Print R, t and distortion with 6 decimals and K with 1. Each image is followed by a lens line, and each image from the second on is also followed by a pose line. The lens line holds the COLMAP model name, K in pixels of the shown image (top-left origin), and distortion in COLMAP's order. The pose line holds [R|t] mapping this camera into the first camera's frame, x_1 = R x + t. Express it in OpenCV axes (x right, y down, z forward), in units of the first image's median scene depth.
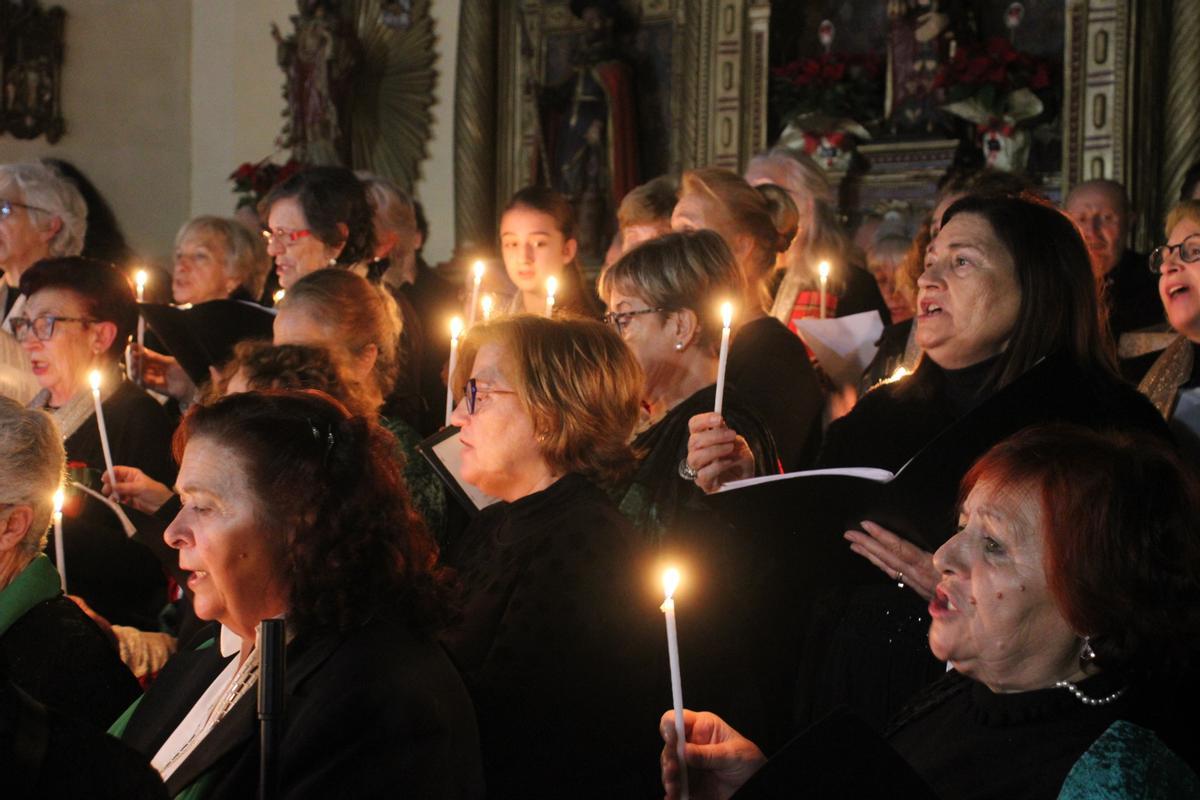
lens RADIAL K [[1922.9, 0, 600.0], [0, 1922.9, 400.0], [0, 0, 1]] dist [0.157854, 0.164778]
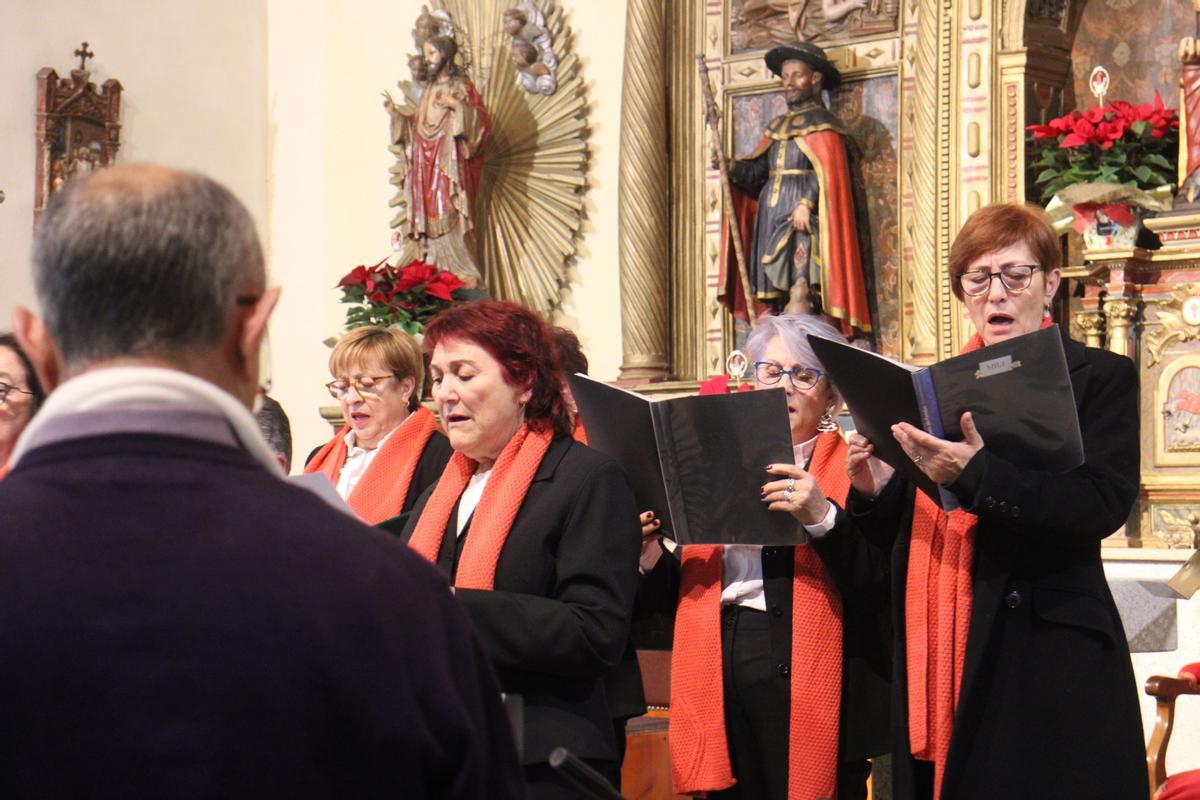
lens RADIAL K [[2835.7, 0, 600.0], [0, 2835.7, 400.0], [0, 0, 1]] dist [0.399011, 1.037613]
pose [[0.999125, -0.024598, -0.033829, -0.048447], [0.021956, 0.996837, -0.076384, 0.026837], [0.035601, 0.075574, 0.996504, -0.175393]]
